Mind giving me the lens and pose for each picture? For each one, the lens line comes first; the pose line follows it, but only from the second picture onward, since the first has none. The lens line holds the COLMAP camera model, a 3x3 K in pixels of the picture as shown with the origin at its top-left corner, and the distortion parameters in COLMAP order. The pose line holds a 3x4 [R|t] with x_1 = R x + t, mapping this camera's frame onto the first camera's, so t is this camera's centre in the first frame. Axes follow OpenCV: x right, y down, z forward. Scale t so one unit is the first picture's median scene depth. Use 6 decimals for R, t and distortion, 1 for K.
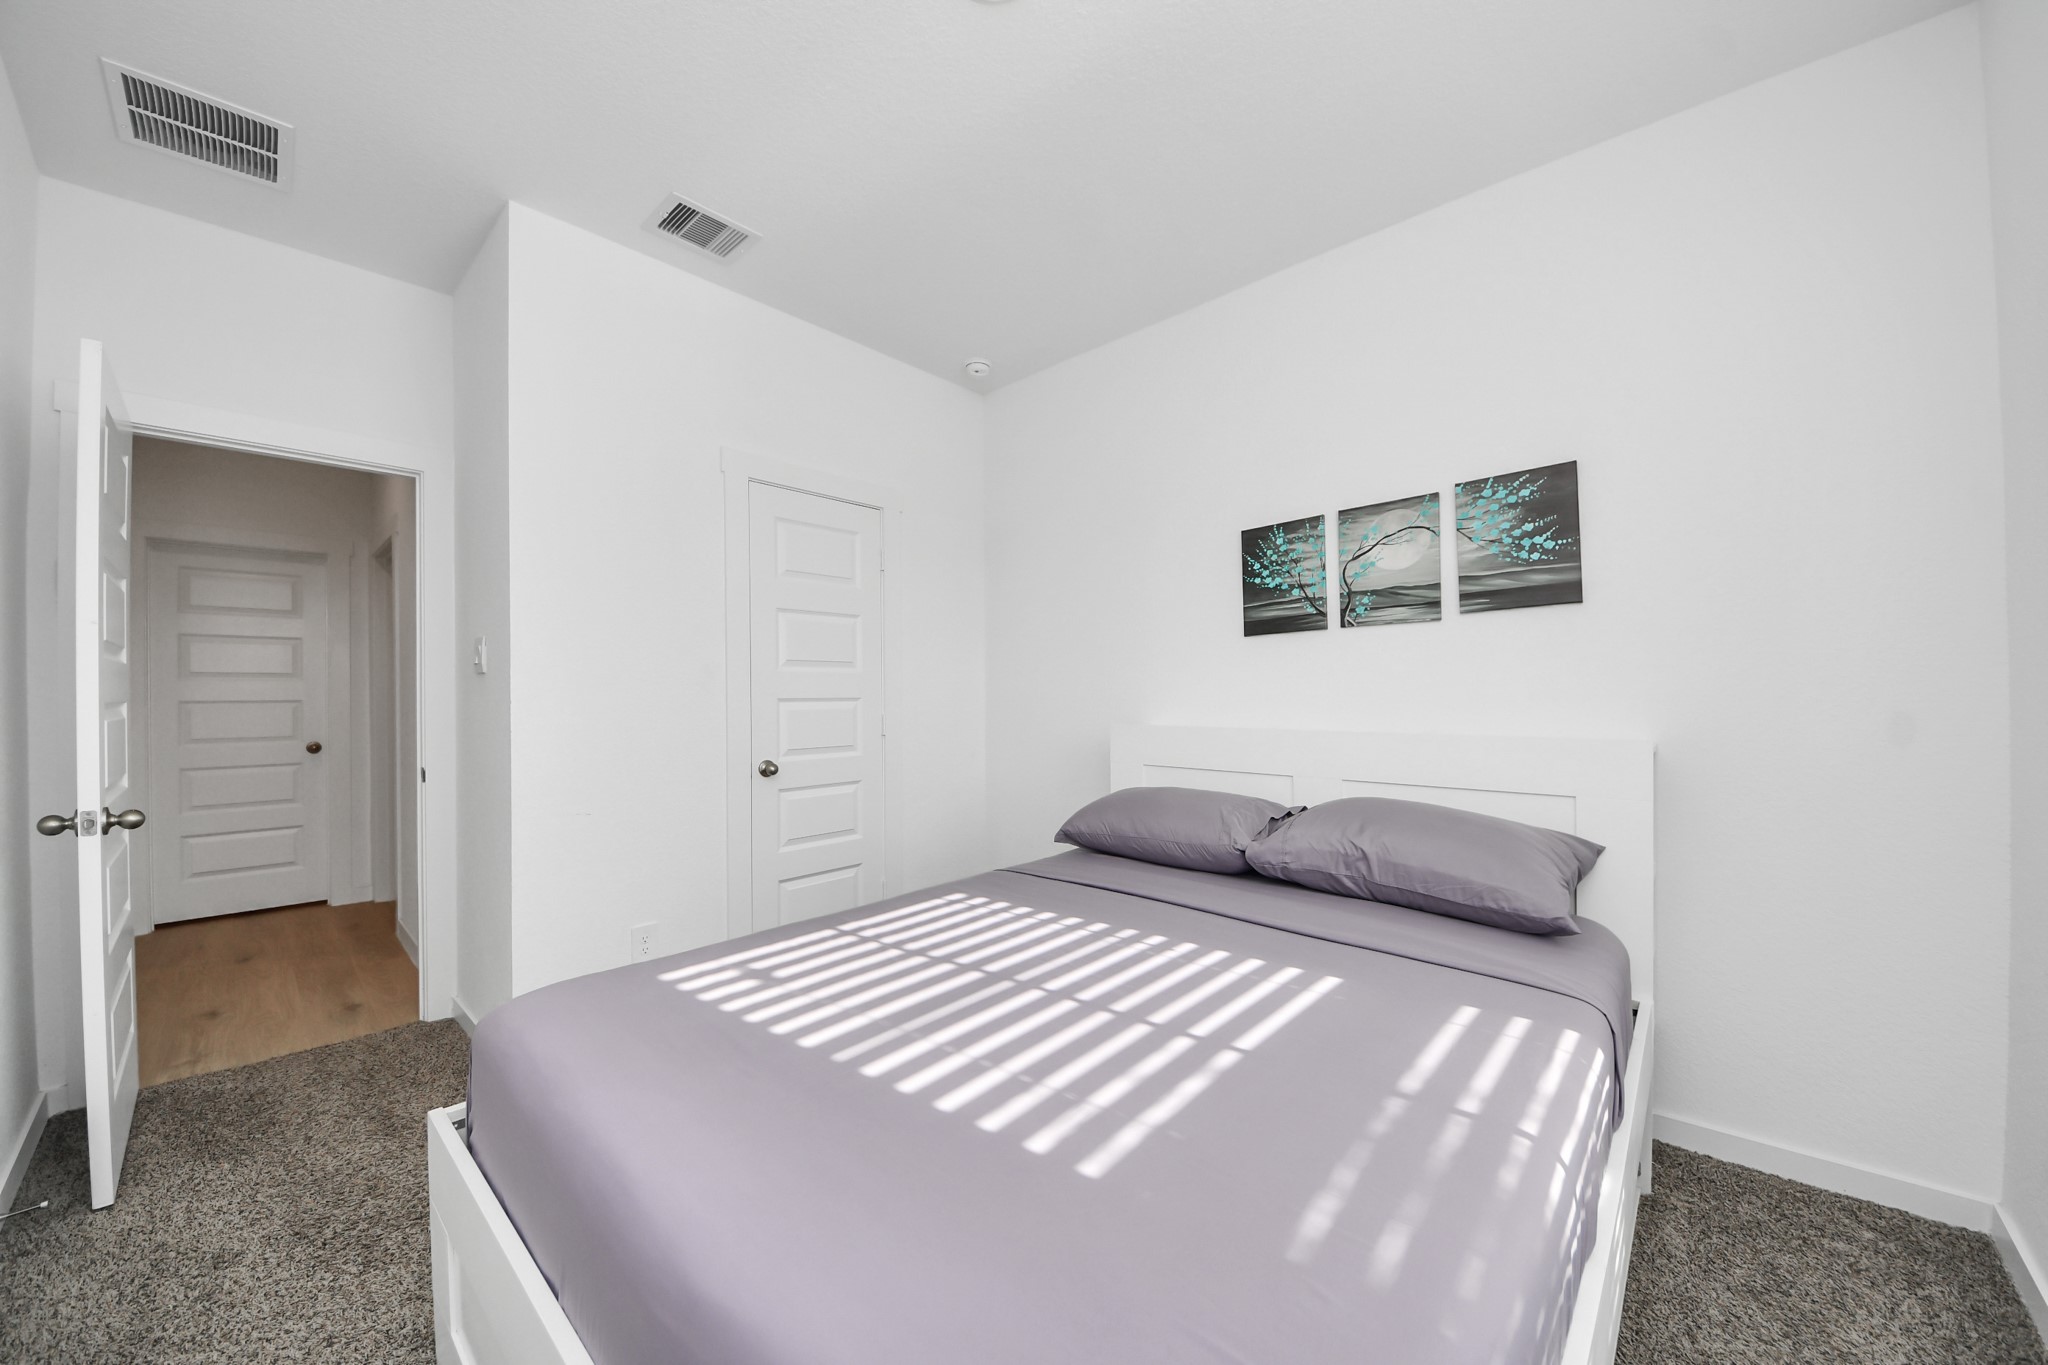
lens RADIAL K [[751.0, 0, 1016.7], [0, 751.0, 693.0], [0, 0, 1]] dist [0.000666, -0.000202]
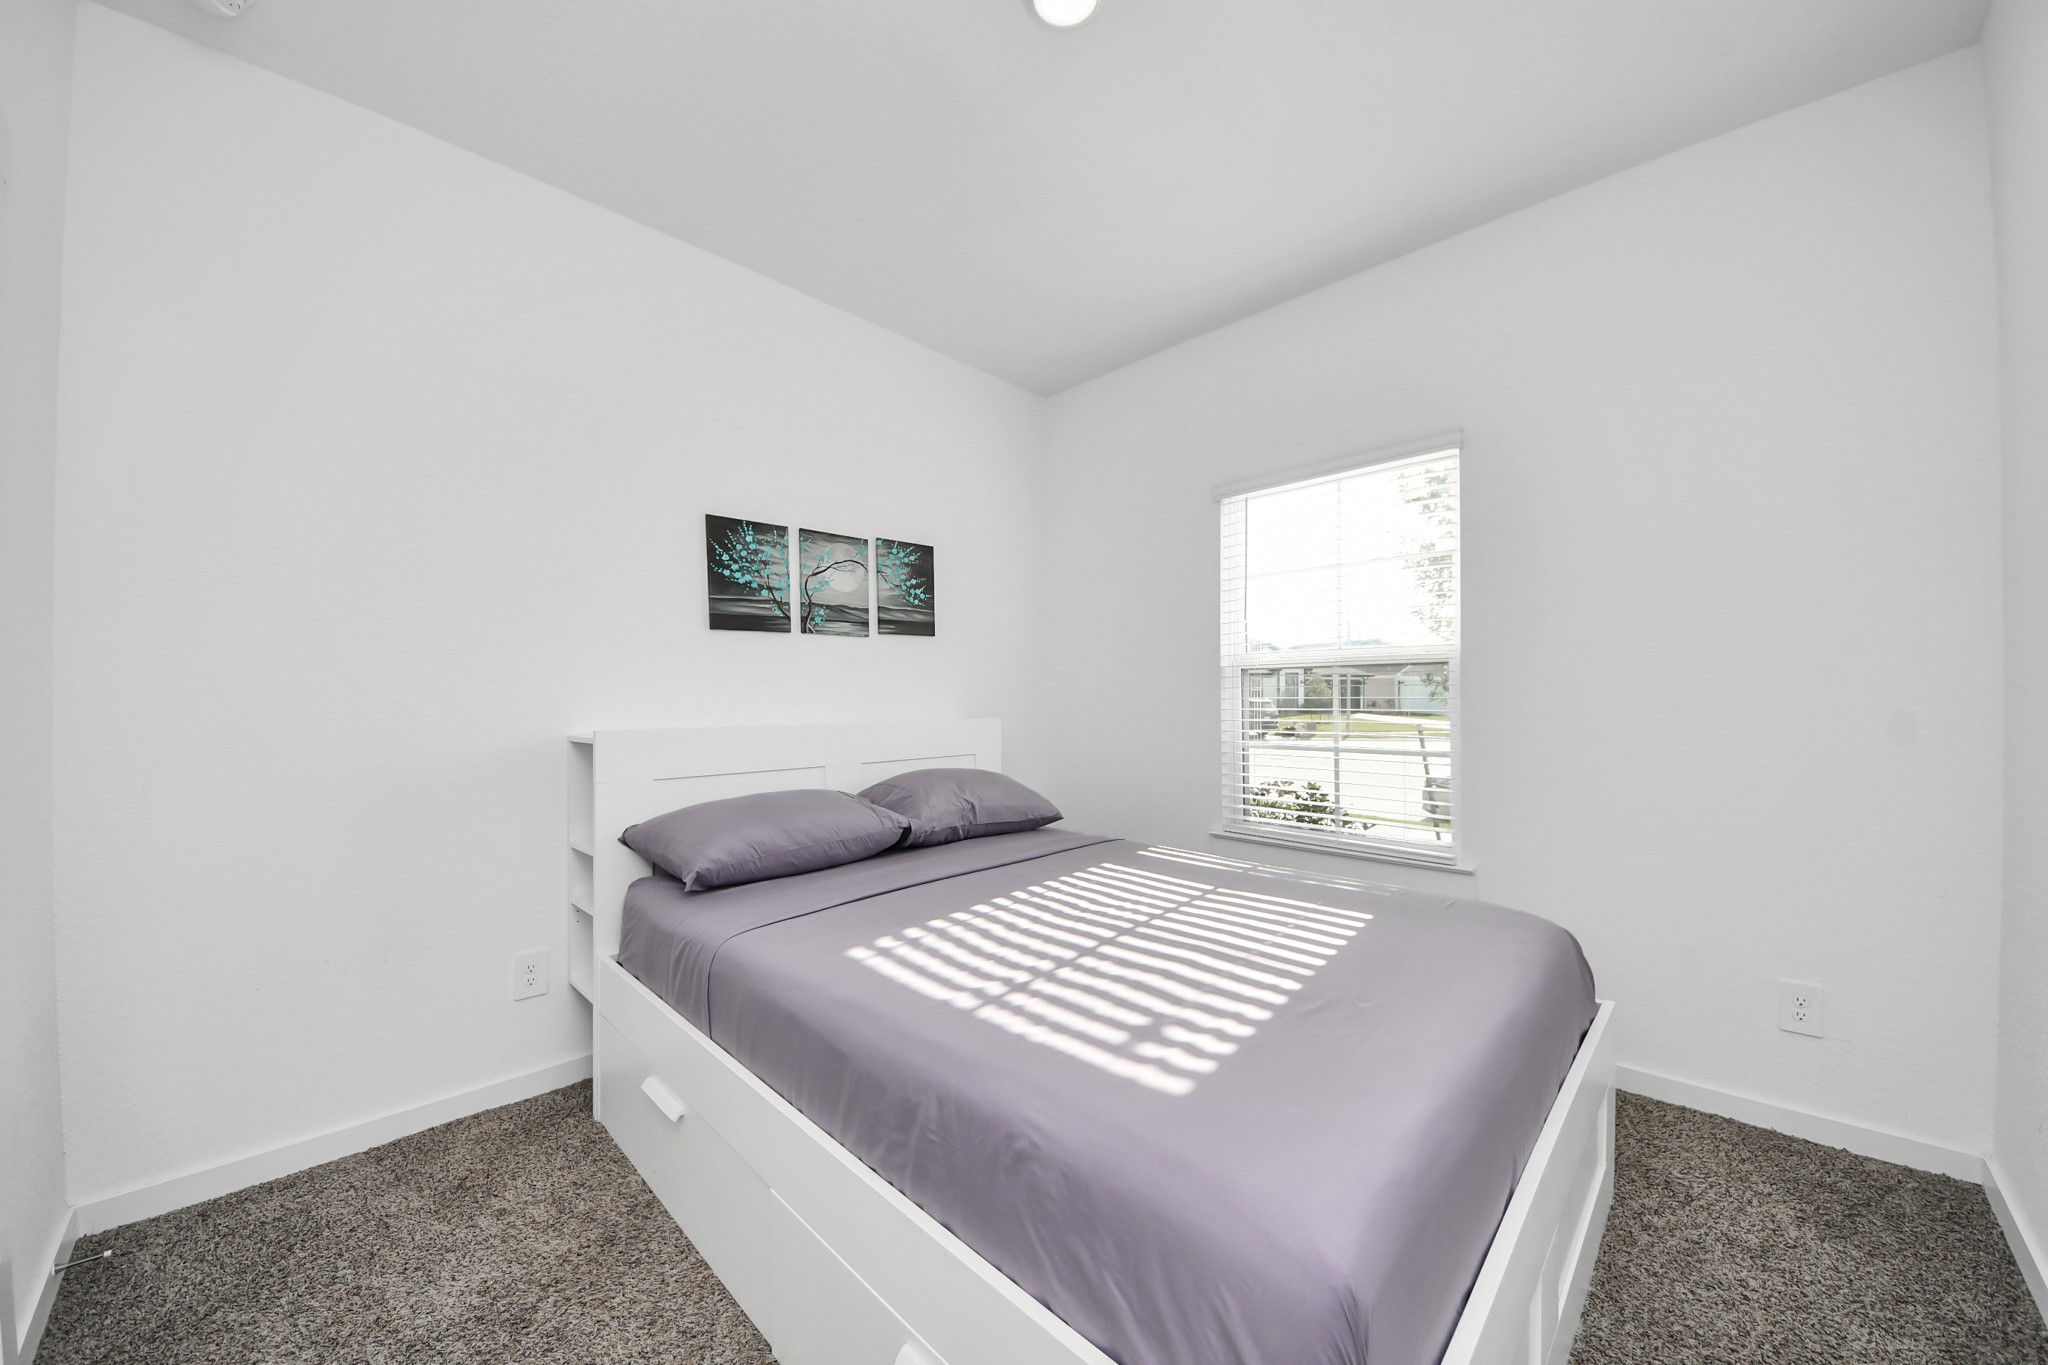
lens RADIAL K [[751.0, 0, 1016.7], [0, 751.0, 693.0], [0, 0, 1]] dist [0.000666, -0.000202]
pose [[-0.027612, 0.008467, 0.999583, -0.728998], [-0.004636, 0.999952, -0.008598, 0.011551], [-0.999608, -0.004872, -0.027572, 0.741493]]
